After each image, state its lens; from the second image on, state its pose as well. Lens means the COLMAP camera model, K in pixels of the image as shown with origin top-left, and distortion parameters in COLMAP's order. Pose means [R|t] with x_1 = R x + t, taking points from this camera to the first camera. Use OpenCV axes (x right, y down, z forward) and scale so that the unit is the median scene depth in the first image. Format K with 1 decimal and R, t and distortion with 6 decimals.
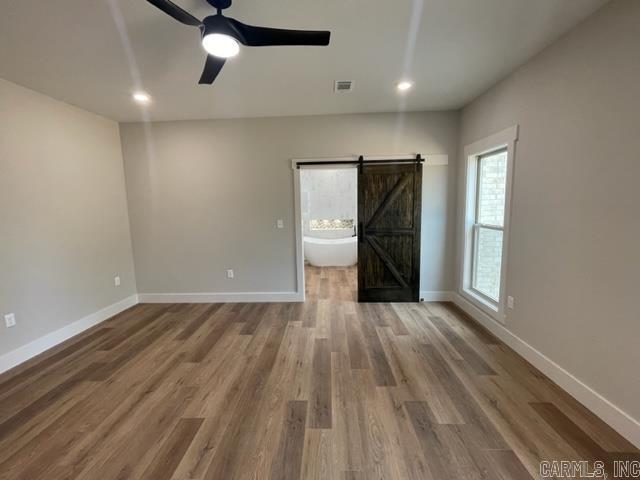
lens RADIAL K [[268.4, 0, 320.0], [0, 268.4, 240.0], [0, 0, 1]] dist [0.000098, 0.000216]
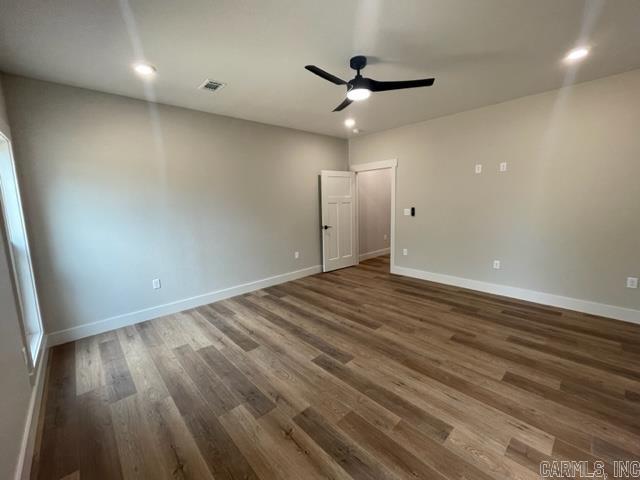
lens RADIAL K [[252.1, 0, 309.9], [0, 252.1, 223.3], [0, 0, 1]] dist [-0.000093, 0.000051]
pose [[-0.717212, 0.107825, -0.688463, 0.492834], [-0.047888, 0.977995, 0.203058, -0.147155], [0.695208, 0.178605, -0.696266, 1.008097]]
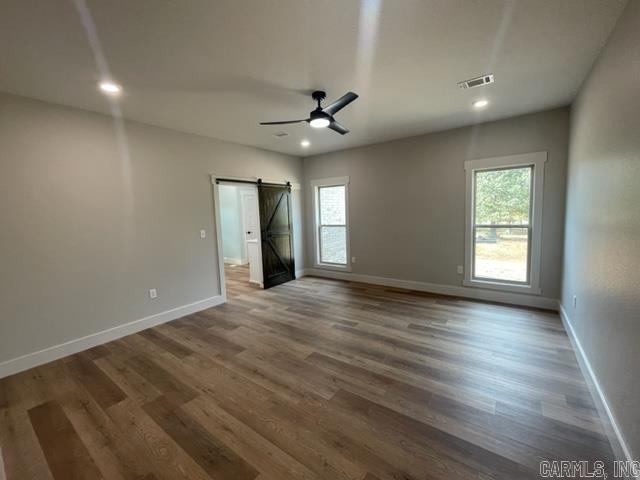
lens RADIAL K [[274.6, 0, 311.1], [0, 274.6, 244.8], [0, 0, 1]] dist [0.000743, 0.000042]
pose [[0.554030, -0.094688, 0.827094, -1.002484], [0.134316, 0.990661, 0.023442, 0.018964], [-0.821590, 0.098104, 0.561574, 0.054672]]
